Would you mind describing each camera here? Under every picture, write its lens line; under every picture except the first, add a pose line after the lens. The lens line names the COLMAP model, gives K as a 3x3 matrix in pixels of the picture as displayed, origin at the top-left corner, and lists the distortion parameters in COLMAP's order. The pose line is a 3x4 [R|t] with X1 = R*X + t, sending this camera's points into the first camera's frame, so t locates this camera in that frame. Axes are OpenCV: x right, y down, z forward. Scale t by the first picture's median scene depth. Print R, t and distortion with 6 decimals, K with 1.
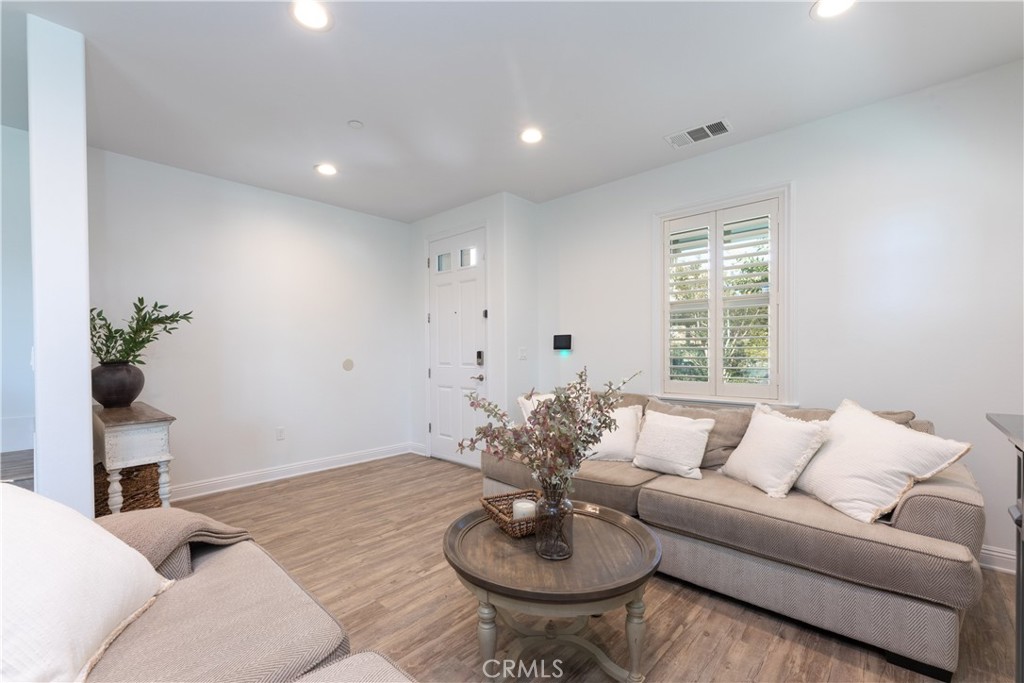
lens RADIAL K [[431.3, 0, 504.2], [0, 431.3, 358.7], [0, 0, 1]] dist [-0.000026, 0.000018]
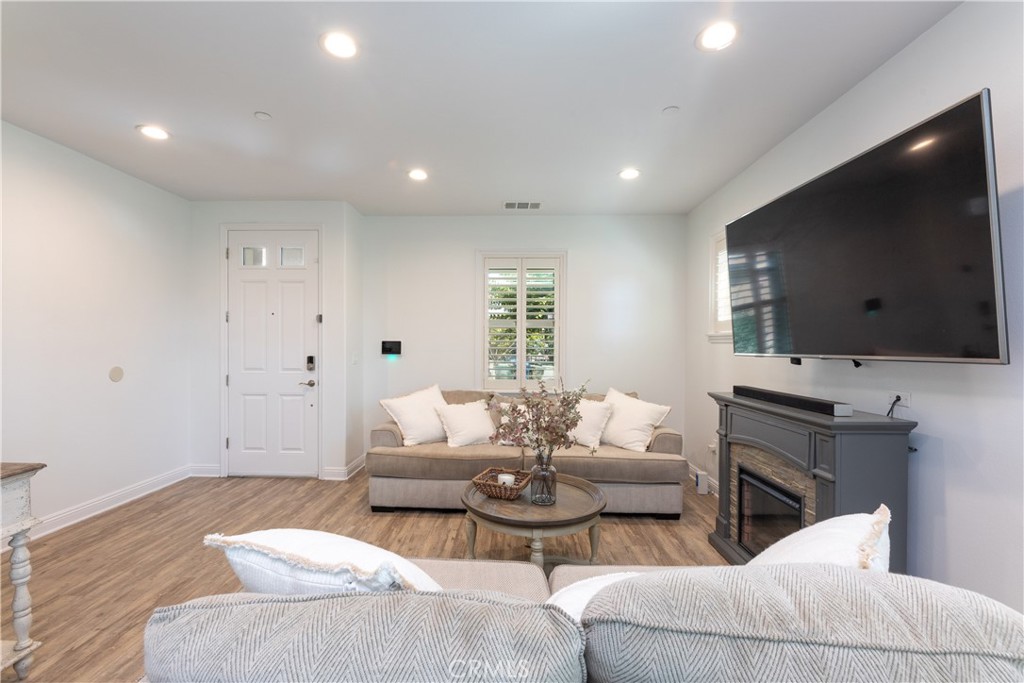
lens RADIAL K [[425.7, 0, 504.9], [0, 425.7, 348.6], [0, 0, 1]] dist [0.000015, 0.000060]
pose [[0.760686, 0.004752, 0.649103, -0.365427], [0.000090, 0.999972, -0.007426, -0.028340], [-0.649120, 0.005707, 0.760664, -0.018804]]
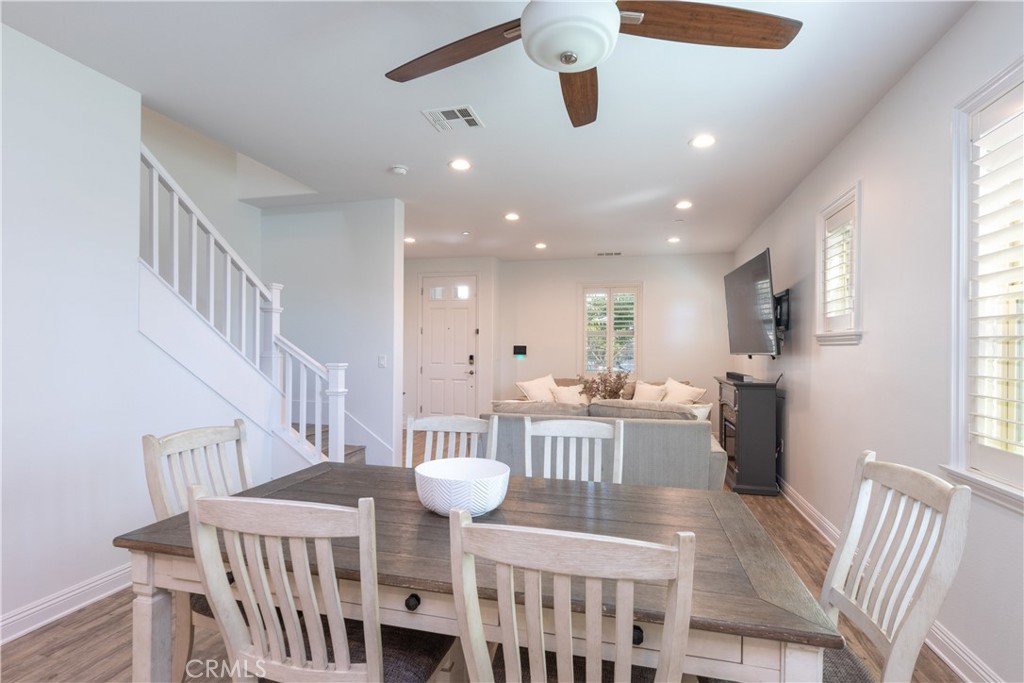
lens RADIAL K [[496.8, 0, 499.1], [0, 496.8, 349.4], [0, 0, 1]] dist [-0.001251, -0.000470]
pose [[0.895744, 0.013368, 0.444369, -0.797085], [-0.006497, 0.999835, -0.016981, -0.009236], [-0.444523, 0.012324, 0.895683, -0.669641]]
